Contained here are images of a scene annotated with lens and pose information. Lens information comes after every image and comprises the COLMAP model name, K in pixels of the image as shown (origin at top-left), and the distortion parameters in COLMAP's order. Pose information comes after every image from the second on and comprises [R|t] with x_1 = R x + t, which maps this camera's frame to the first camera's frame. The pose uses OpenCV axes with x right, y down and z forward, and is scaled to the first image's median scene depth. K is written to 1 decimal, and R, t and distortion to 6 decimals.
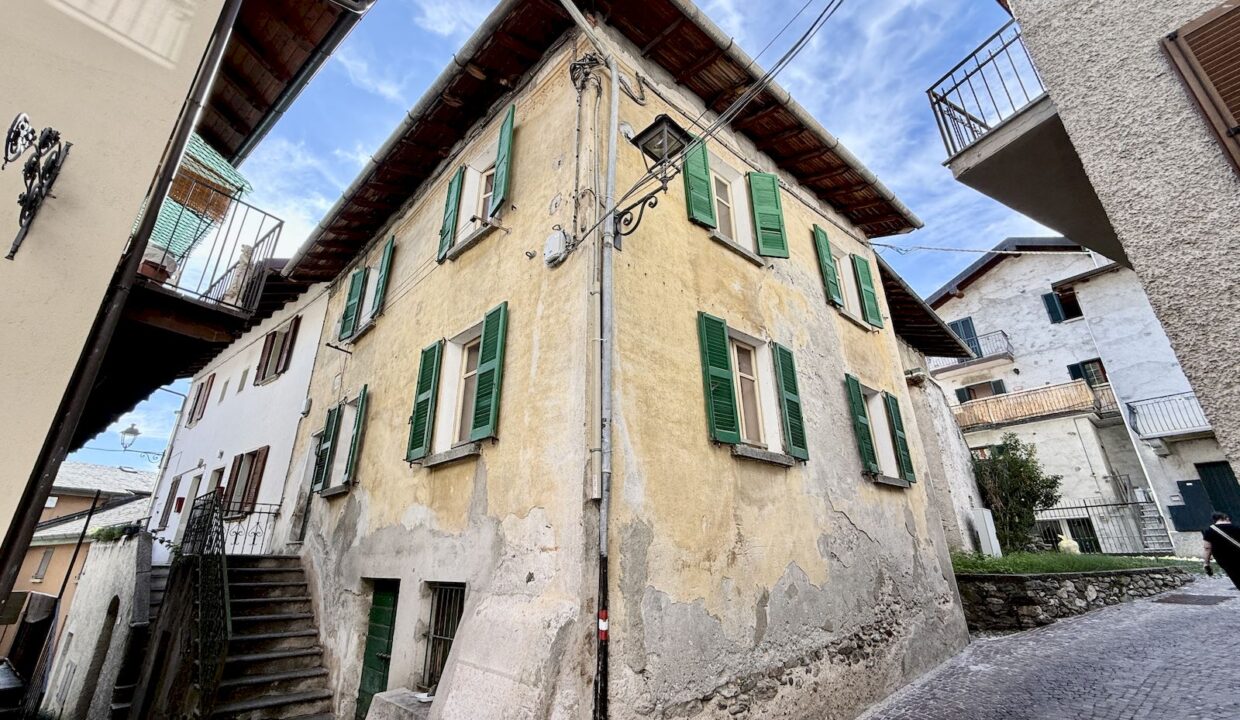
lens RADIAL K [[498.3, 0, 610.1], [0, 498.3, 351.9], [0, 0, 1]] dist [-0.000270, 0.000012]
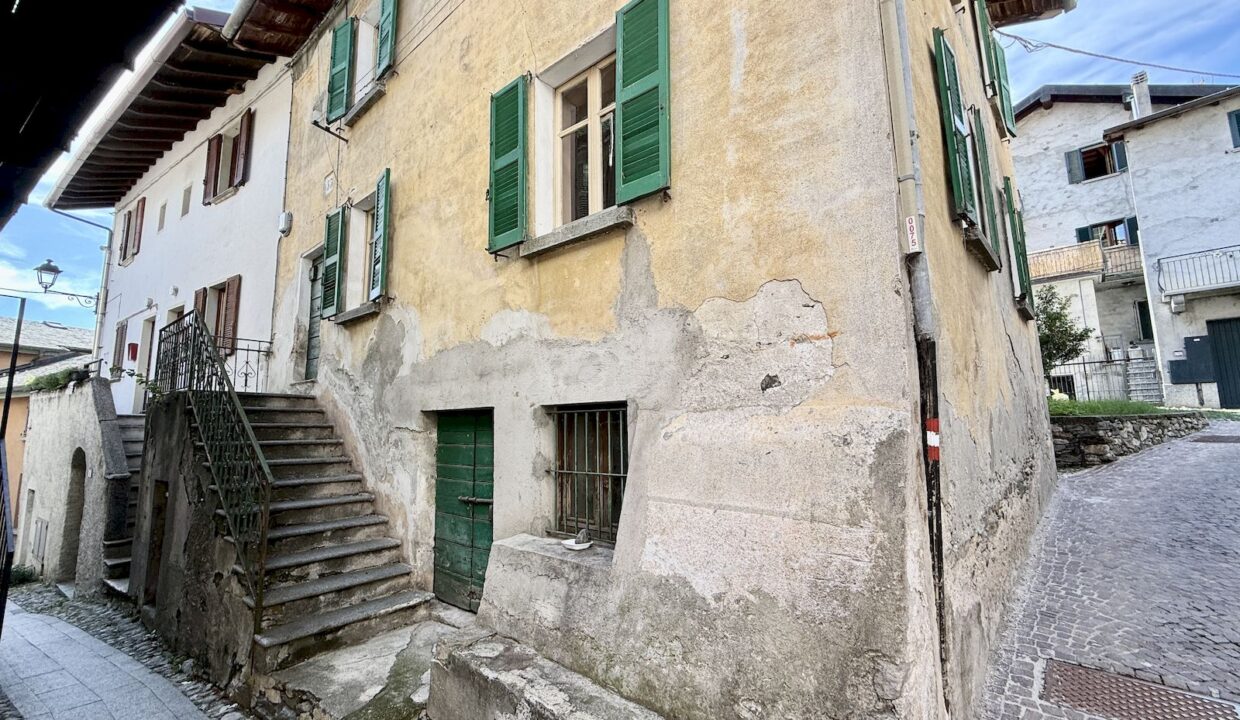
lens RADIAL K [[498.3, 0, 610.1], [0, 498.3, 351.9], [0, 0, 1]] dist [-0.000270, 0.000012]
pose [[0.996342, 0.006250, 0.085227, -0.221133], [-0.027141, 0.968829, 0.246241, 0.132609], [-0.081032, -0.247653, 0.965454, 0.200710]]
